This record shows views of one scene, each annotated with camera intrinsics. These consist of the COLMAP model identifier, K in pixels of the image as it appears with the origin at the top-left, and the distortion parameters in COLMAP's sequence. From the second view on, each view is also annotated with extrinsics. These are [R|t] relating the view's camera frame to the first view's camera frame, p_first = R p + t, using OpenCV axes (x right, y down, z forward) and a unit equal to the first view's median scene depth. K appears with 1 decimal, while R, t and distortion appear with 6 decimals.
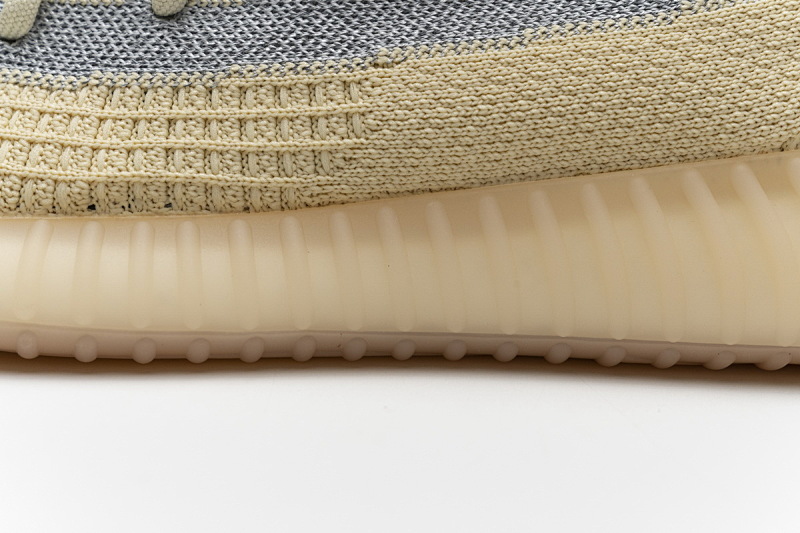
lens RADIAL K [[1597.3, 0, 396.9], [0, 1597.3, 266.7], [0, 0, 1]] dist [0.000805, 0.000000]
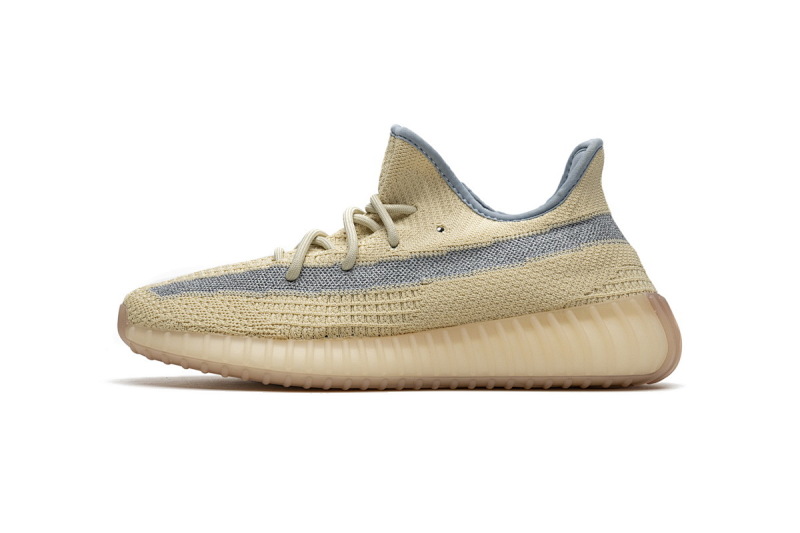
lens RADIAL K [[1597.3, 0, 397.5], [0, 1597.3, 268.0], [0, 0, 1]] dist [0.000805, 0.000000]
pose [[0.998993, -0.036523, 0.026049, -0.132514], [0.040595, 0.983117, -0.178418, 0.358228], [-0.019093, 0.179295, 0.983610, -1.842476]]
